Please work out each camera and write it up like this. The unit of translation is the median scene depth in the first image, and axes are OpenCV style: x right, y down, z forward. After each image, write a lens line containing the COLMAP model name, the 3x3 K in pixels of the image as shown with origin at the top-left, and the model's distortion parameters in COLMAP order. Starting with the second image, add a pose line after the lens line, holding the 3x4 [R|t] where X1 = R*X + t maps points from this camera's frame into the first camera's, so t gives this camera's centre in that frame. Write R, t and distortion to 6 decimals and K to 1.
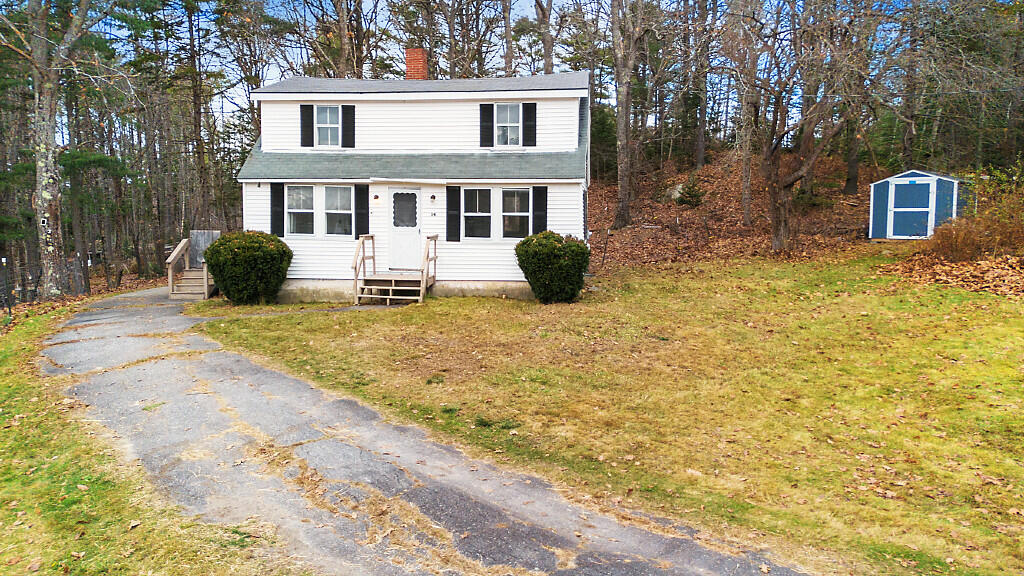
lens RADIAL K [[719.6, 0, 520.6], [0, 719.6, 275.4], [0, 0, 1]] dist [0.055656, -0.051355]
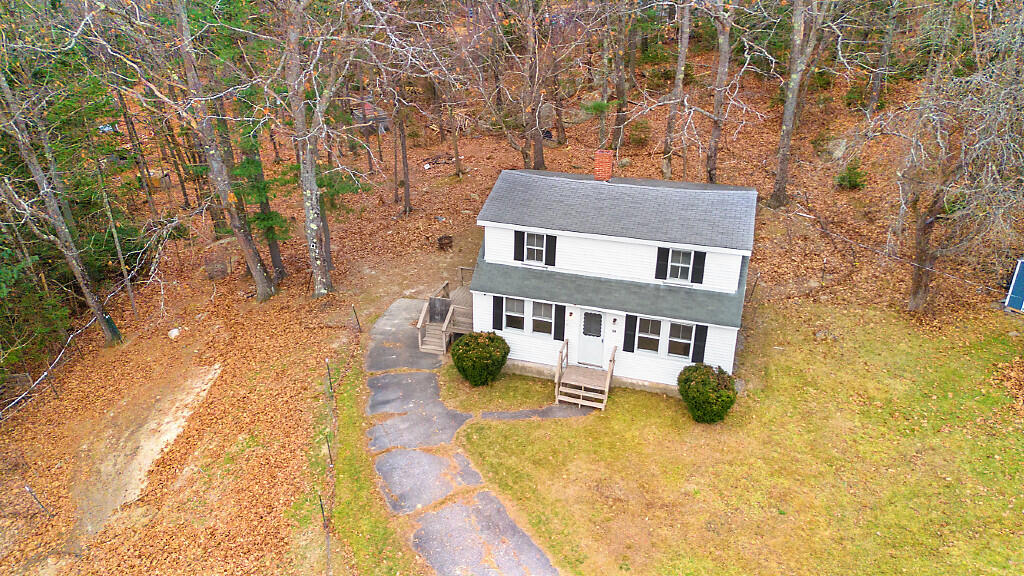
lens RADIAL K [[719.6, 0, 512.4], [0, 719.6, 280.6], [0, 0, 1]] dist [0.055656, -0.051355]
pose [[0.980239, 0.084497, -0.178863, -0.075932], [-0.017841, 0.938261, 0.345468, -0.612284], [0.197012, -0.335450, 0.921227, -0.204134]]
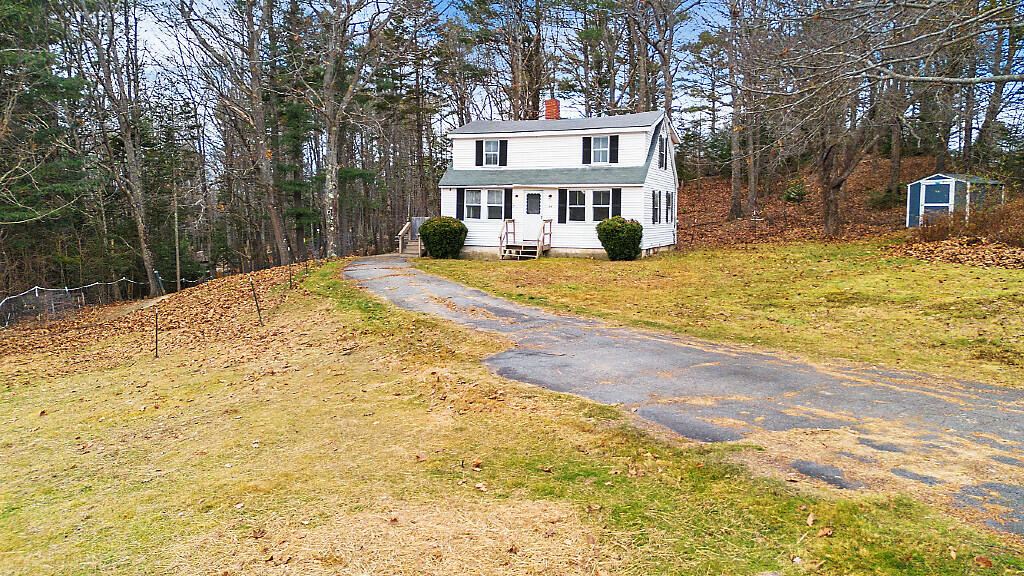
lens RADIAL K [[719.6, 0, 508.0], [0, 719.6, 251.0], [0, 0, 1]] dist [0.055656, -0.051355]
pose [[0.957642, 0.017387, -0.287435, 0.248073], [-0.028395, 0.999013, -0.034170, 0.070812], [0.286557, 0.040884, 0.957190, -0.550713]]
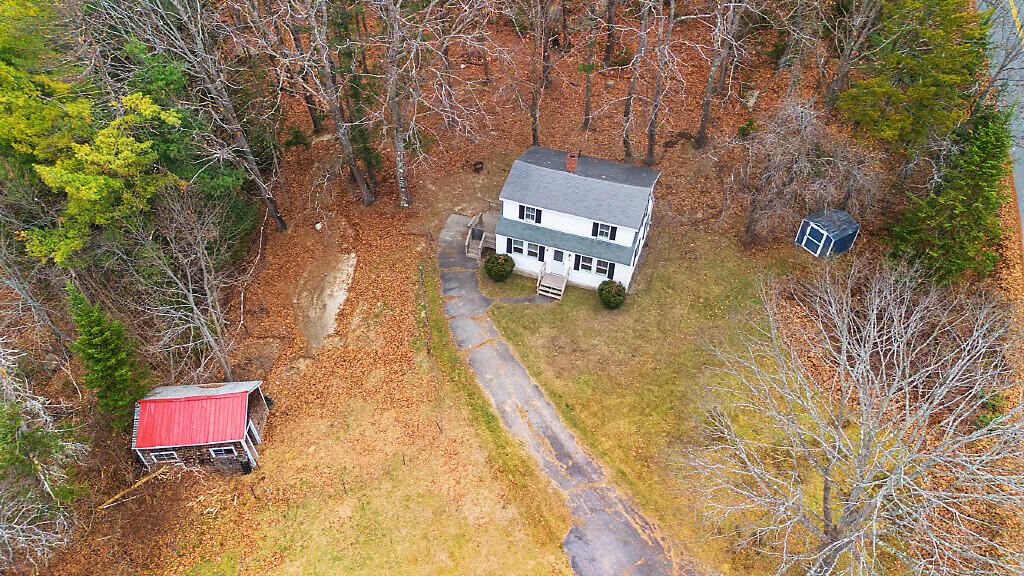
lens RADIAL K [[719.6, 0, 517.2], [0, 719.6, 284.4], [0, 0, 1]] dist [0.055656, -0.051355]
pose [[0.972491, 0.176105, -0.152473, 0.097968], [-0.042545, 0.777830, 0.627033, -1.568567], [0.229022, -0.603297, 0.763926, -0.998100]]
